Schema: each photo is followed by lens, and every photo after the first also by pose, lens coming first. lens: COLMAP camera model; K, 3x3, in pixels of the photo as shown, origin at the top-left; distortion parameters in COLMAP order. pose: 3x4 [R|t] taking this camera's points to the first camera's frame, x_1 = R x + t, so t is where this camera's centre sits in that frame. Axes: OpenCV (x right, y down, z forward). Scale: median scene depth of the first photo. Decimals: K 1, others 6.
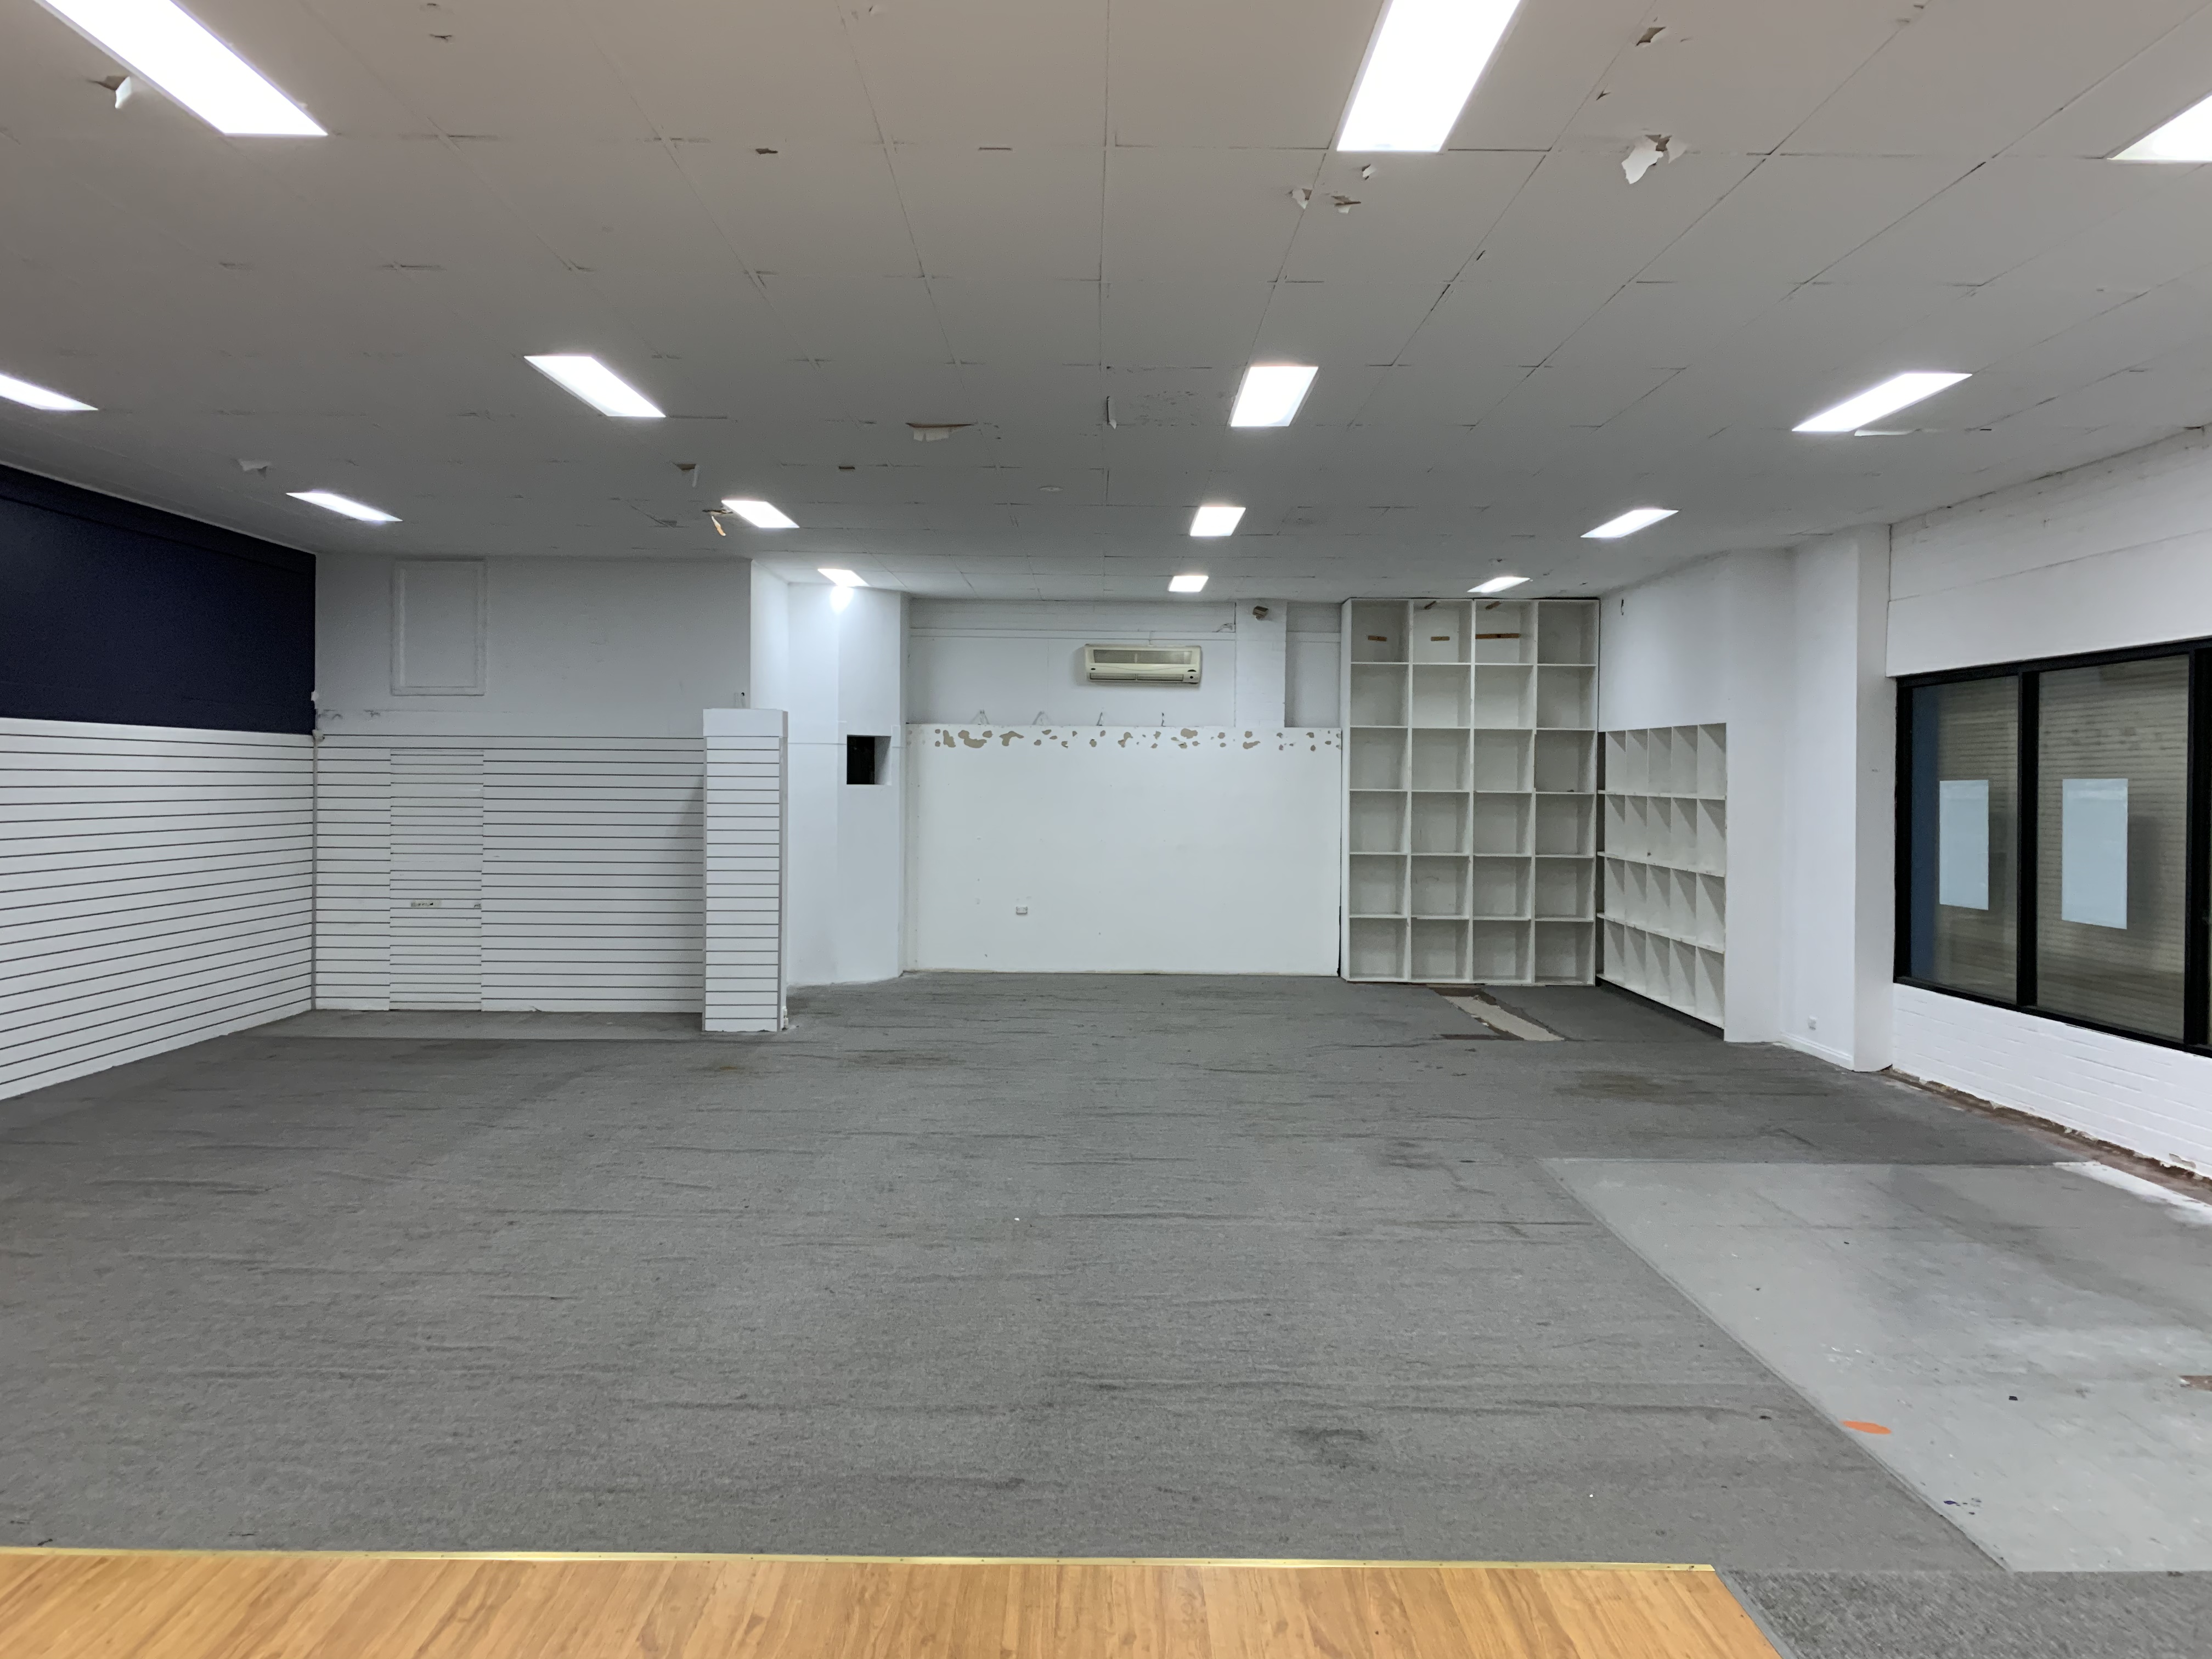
lens RADIAL K [[1685.7, 0, 1120.0], [0, 1685.7, 815.0], [0, 0, 1]] dist [0.048252, -0.071329]
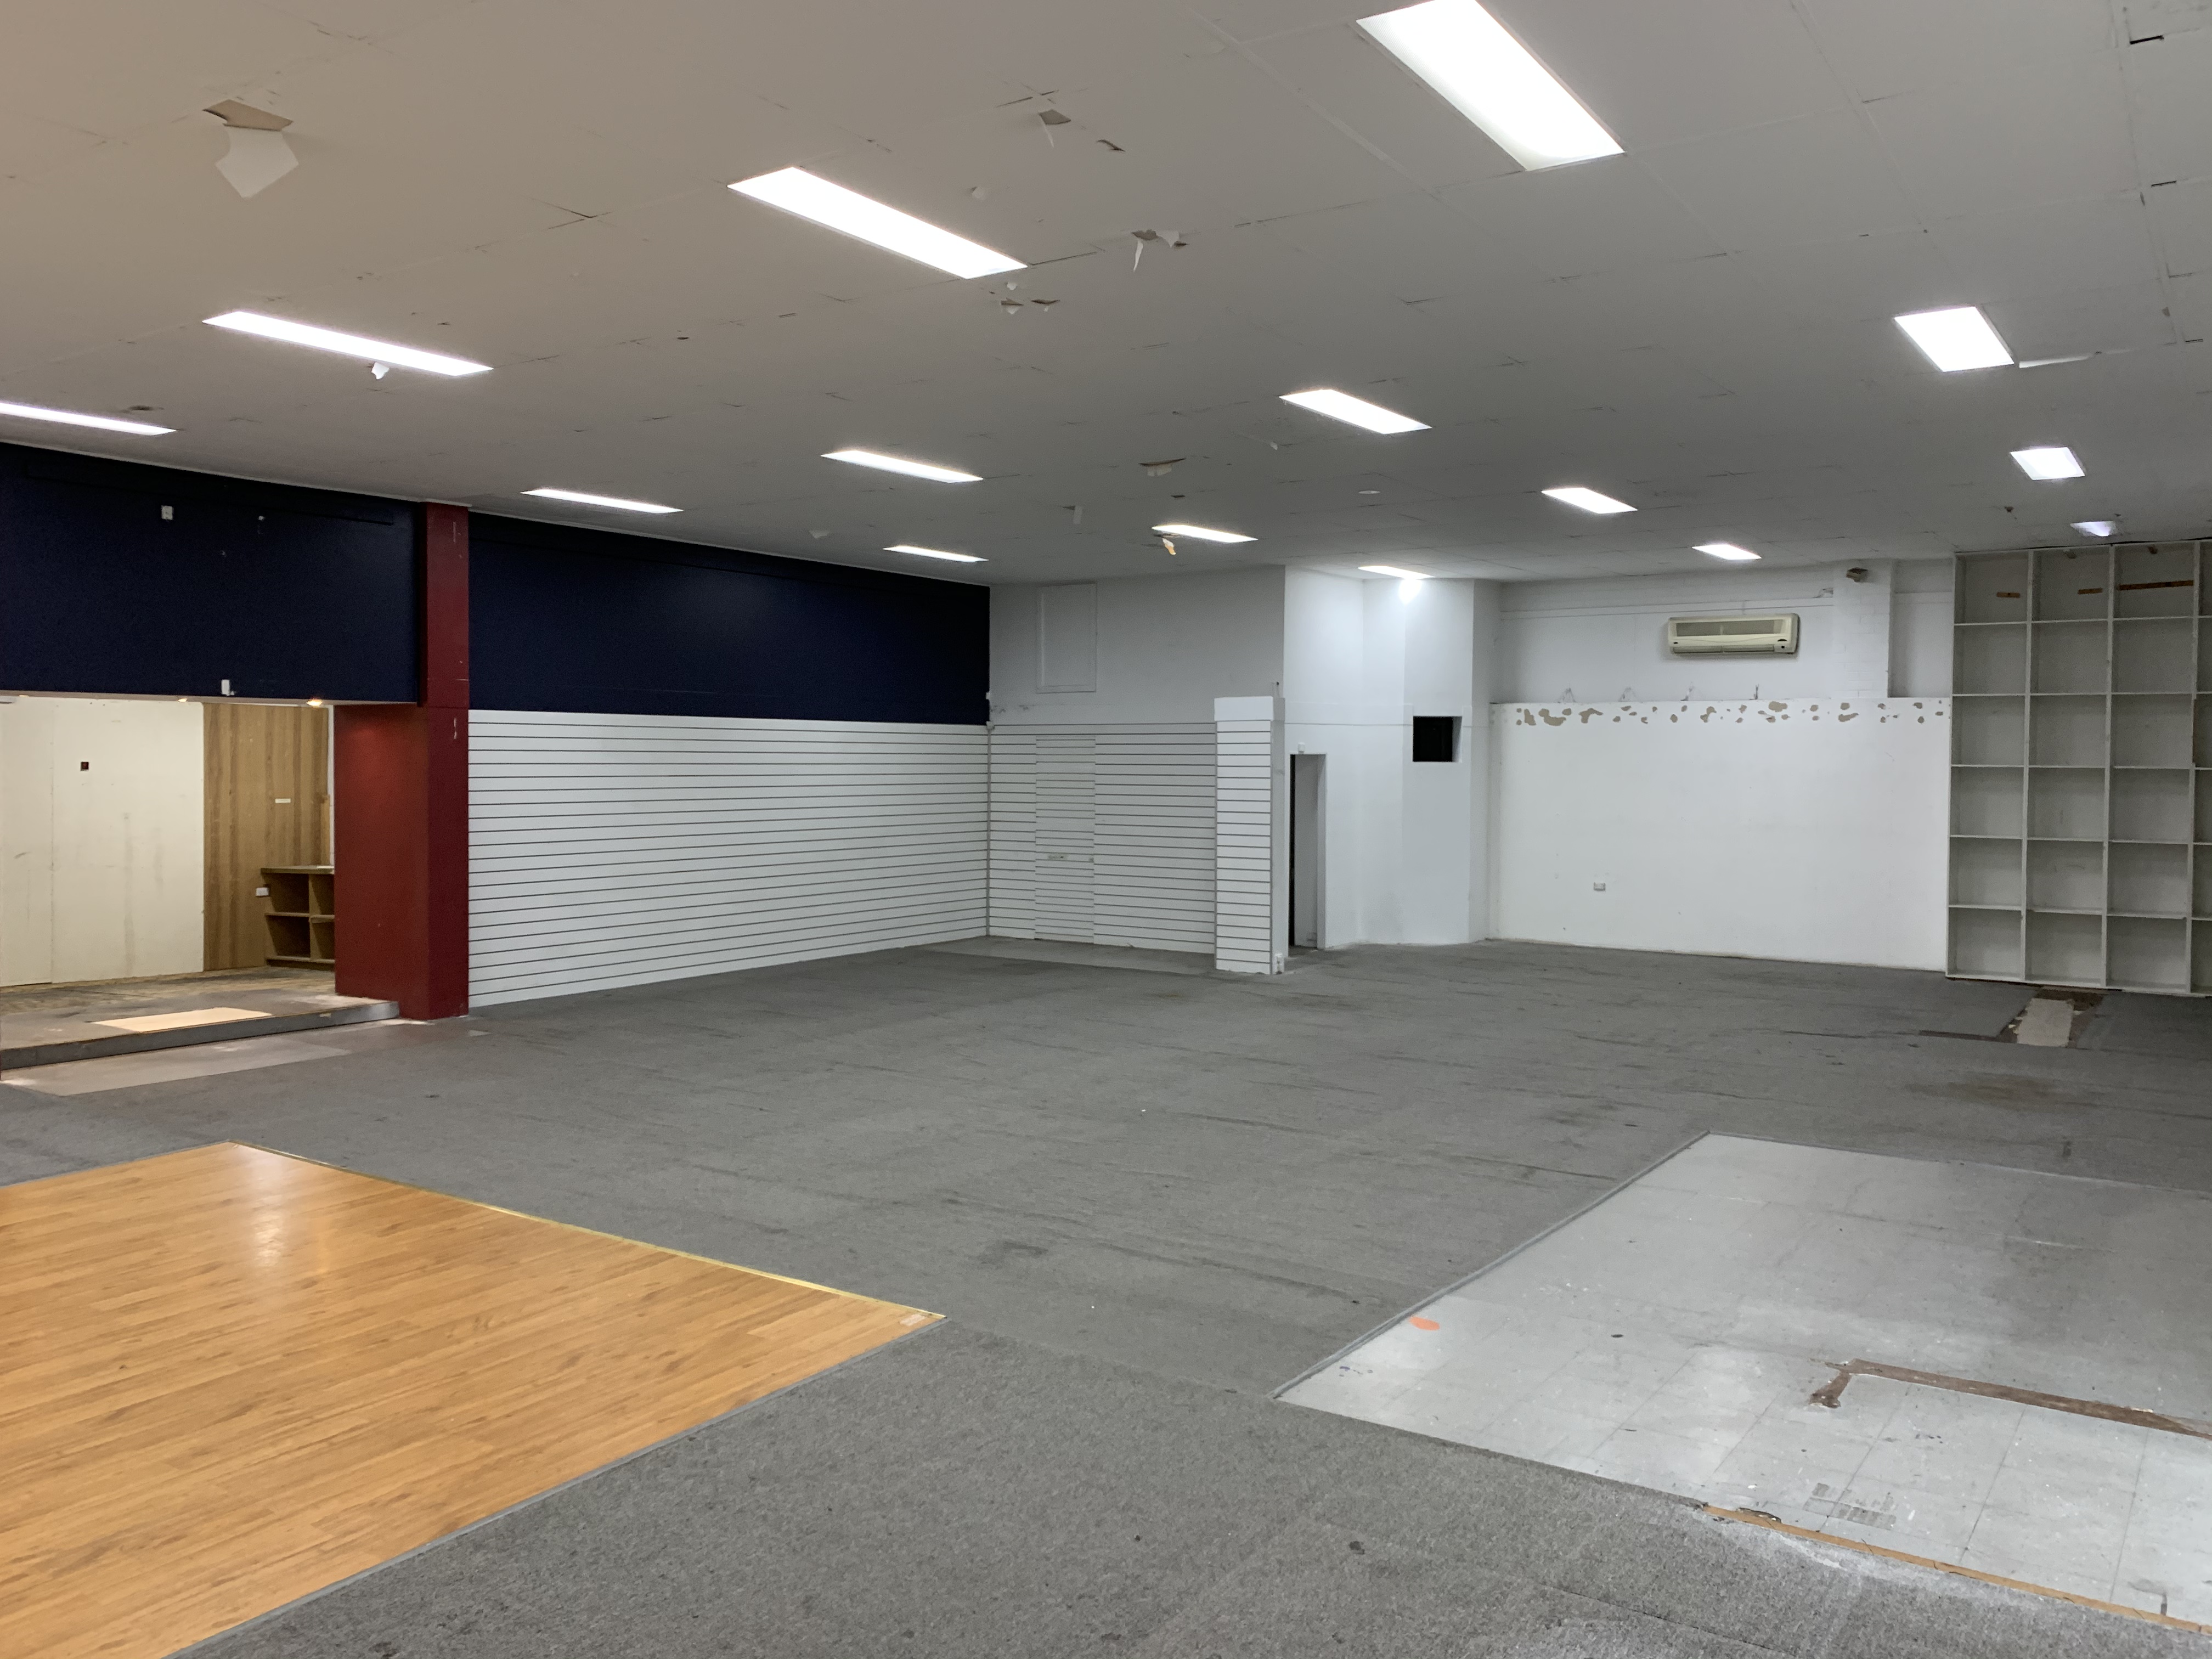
lens RADIAL K [[1685.7, 0, 1108.5], [0, 1685.7, 830.4], [0, 0, 1]] dist [0.048252, -0.071329]
pose [[0.822905, 0.018942, -0.567864, 0.336888], [-0.007666, 0.999723, 0.022238, 0.004178], [0.568128, -0.013947, 0.822822, -0.013631]]
